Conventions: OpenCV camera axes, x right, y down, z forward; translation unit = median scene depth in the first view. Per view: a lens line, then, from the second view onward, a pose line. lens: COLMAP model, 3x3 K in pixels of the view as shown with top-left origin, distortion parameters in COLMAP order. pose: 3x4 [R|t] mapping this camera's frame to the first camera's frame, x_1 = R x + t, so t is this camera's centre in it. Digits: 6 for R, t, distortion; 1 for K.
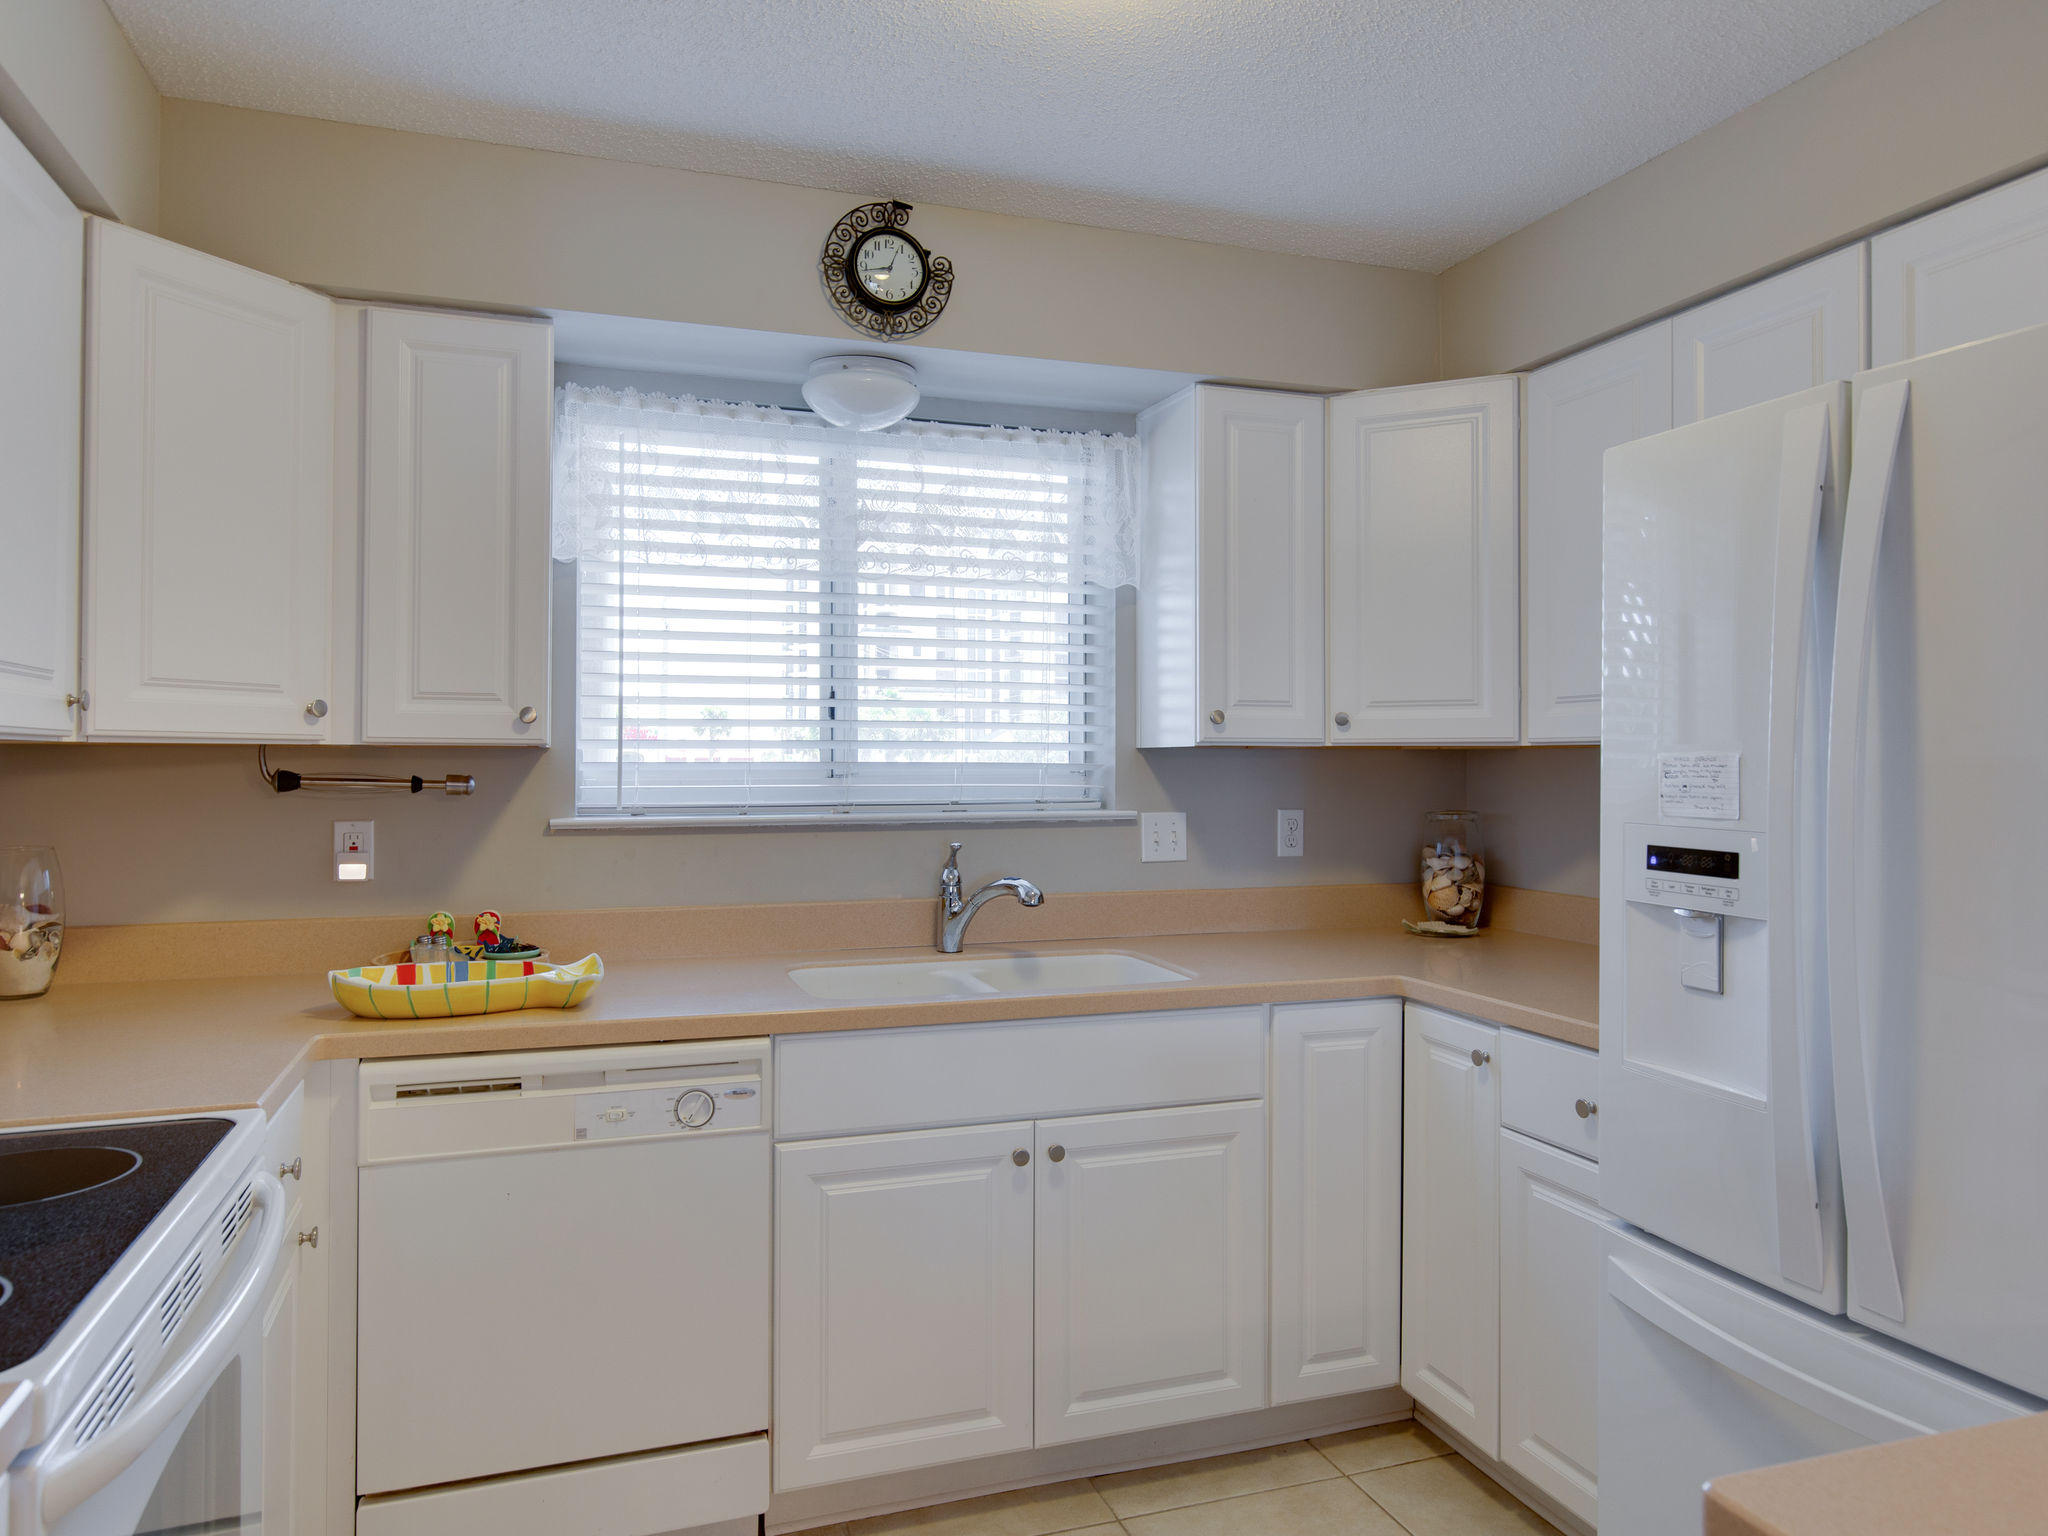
lens RADIAL K [[1371.7, 0, 1028.5], [0, 1371.7, 738.9], [0, 0, 1]] dist [0.004024, 0.001531]
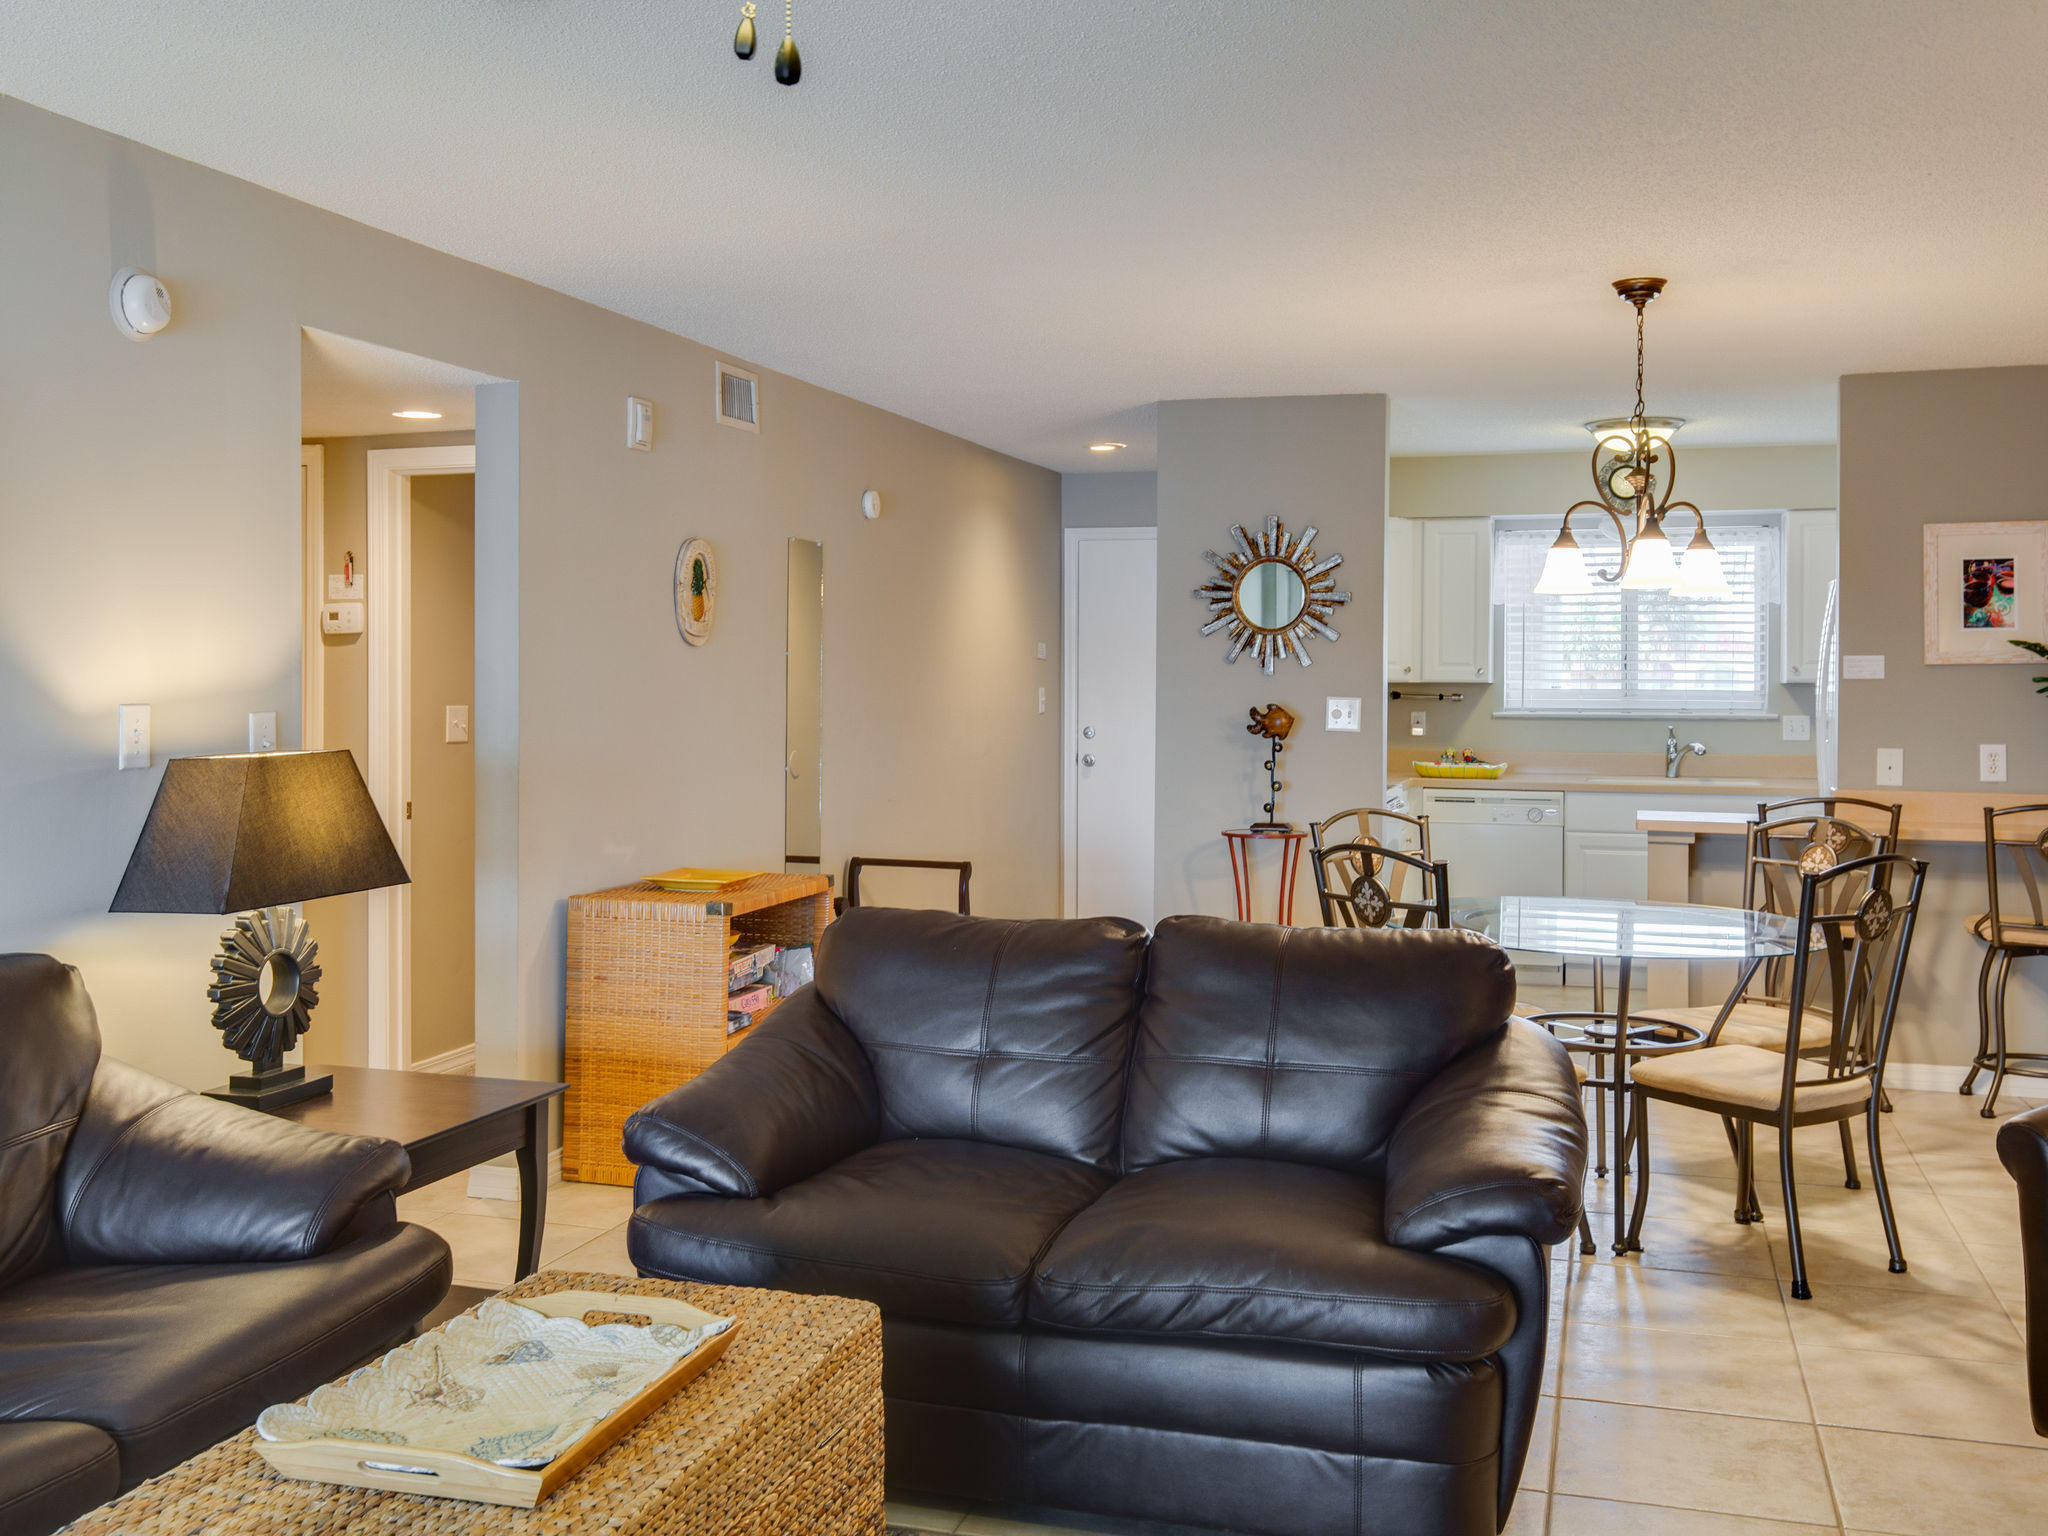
lens RADIAL K [[1941.0, 0, 1022.1], [0, 1941.0, 688.9], [0, 0, 1]] dist [0.012080, -0.005005]
pose [[0.804571, 0.007233, -0.593812, 1.043707], [0.006312, 0.999765, 0.020730, -0.060774], [0.593823, -0.020427, 0.804337, -2.305650]]
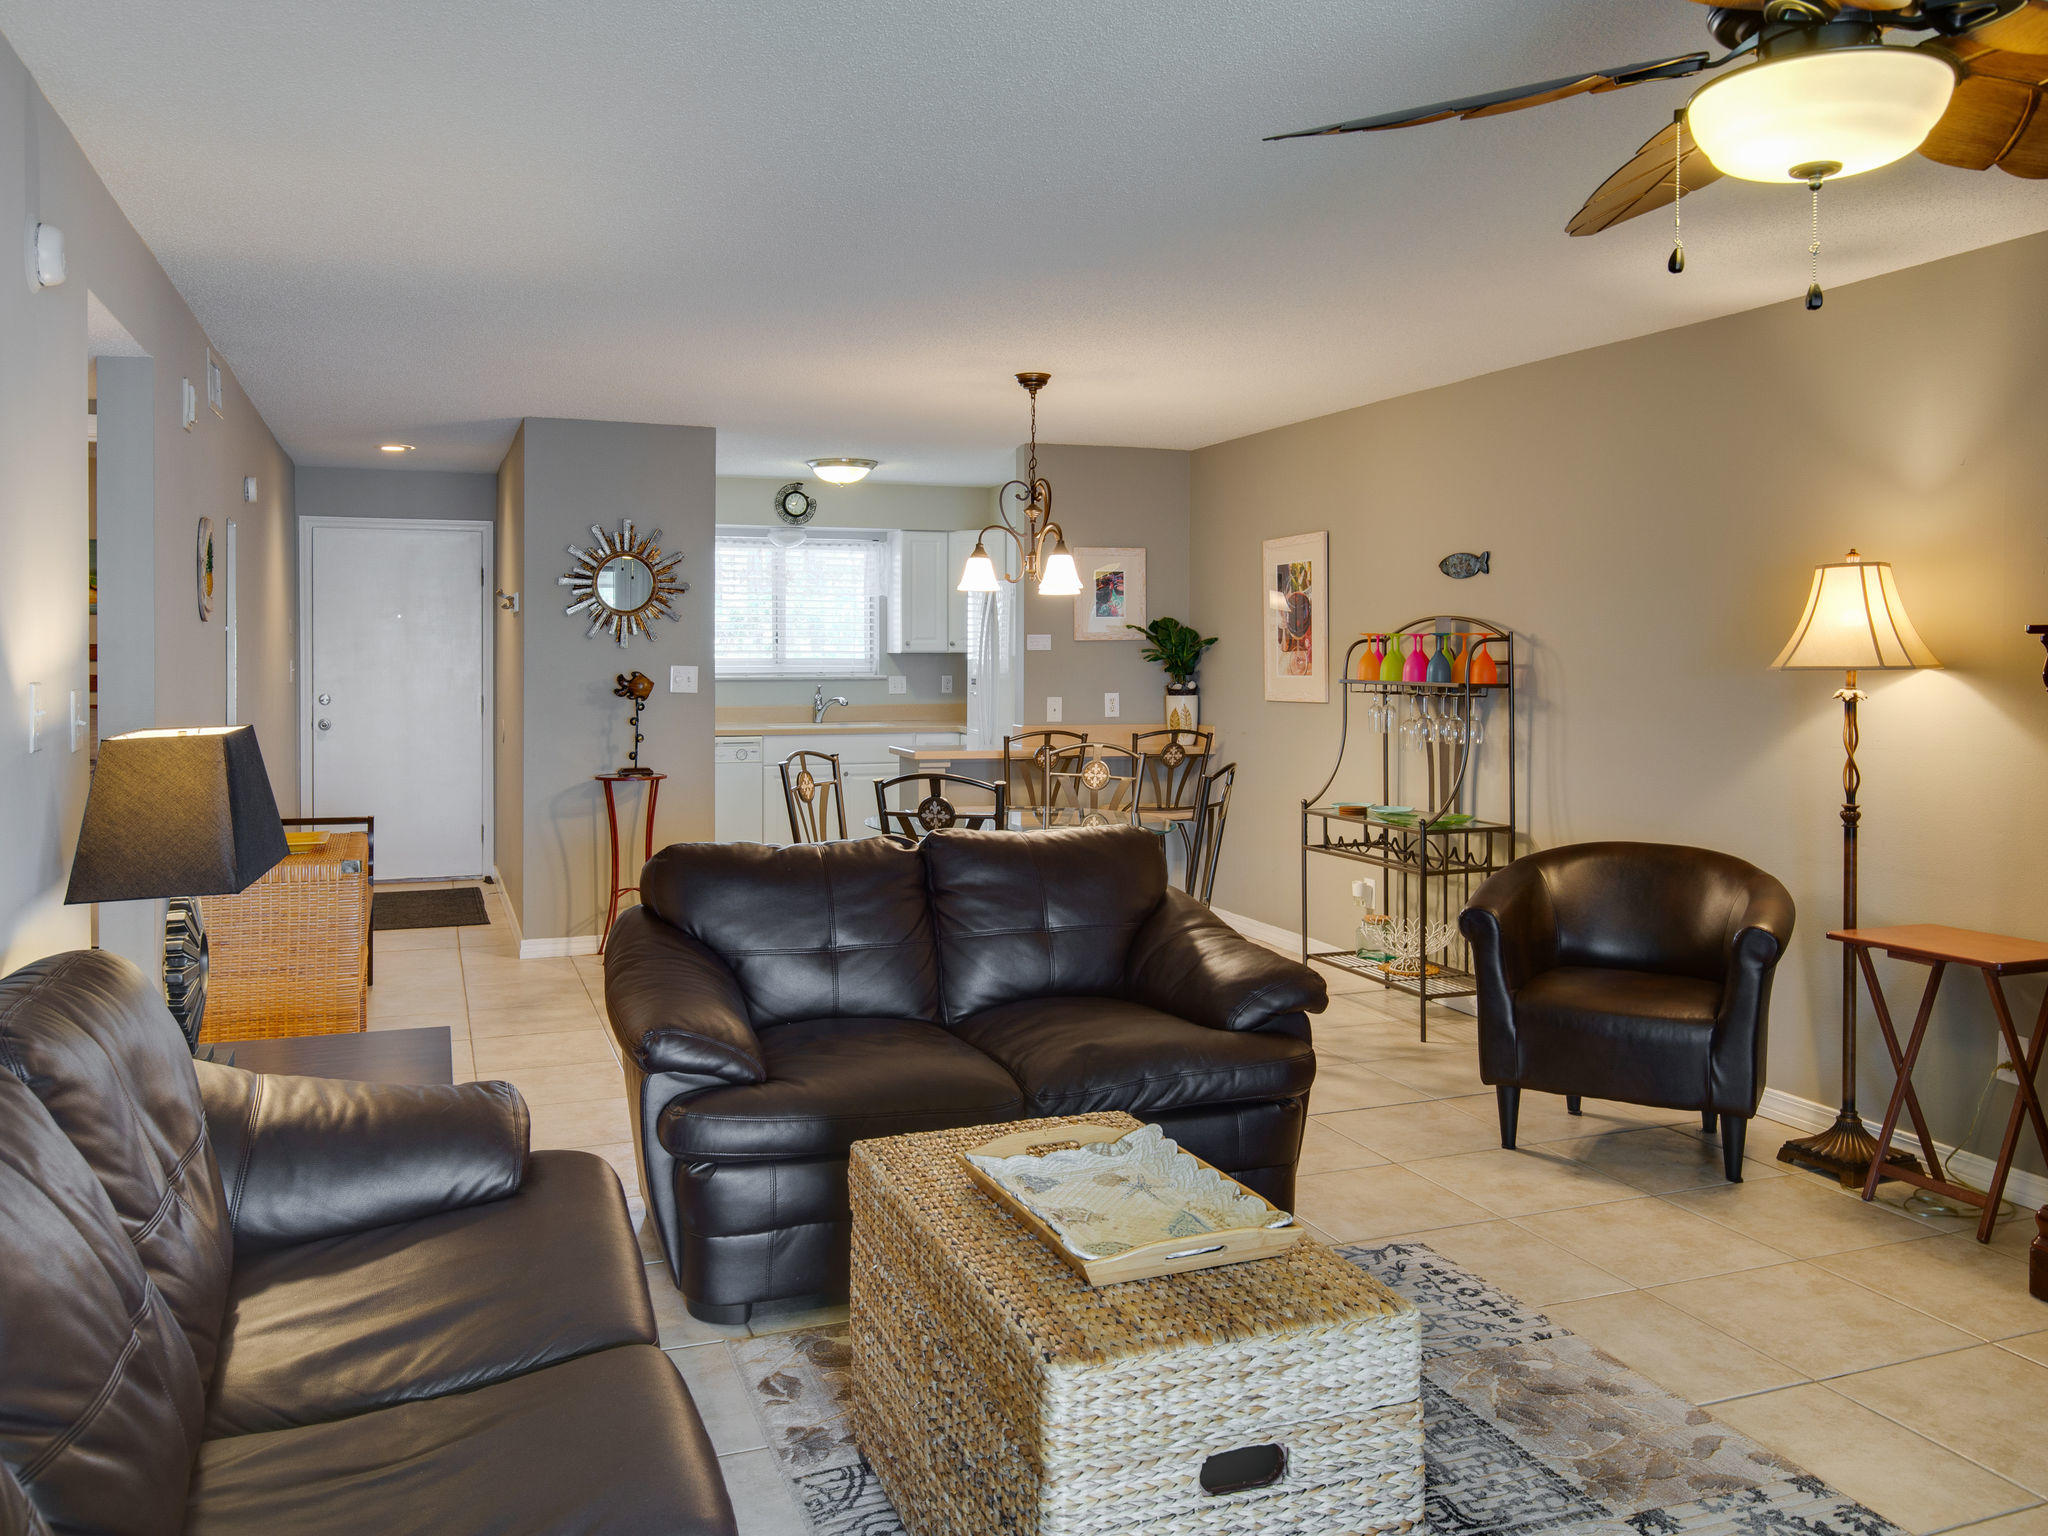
lens RADIAL K [[1562.0, 0, 1025.3], [0, 1562.0, 664.6], [0, 0, 1]] dist [-0.001308, -0.001086]
pose [[0.999795, 0.001824, 0.020175, 0.354617], [-0.002367, 0.999635, 0.026917, -0.067431], [-0.020119, -0.026960, 0.999434, -2.616393]]
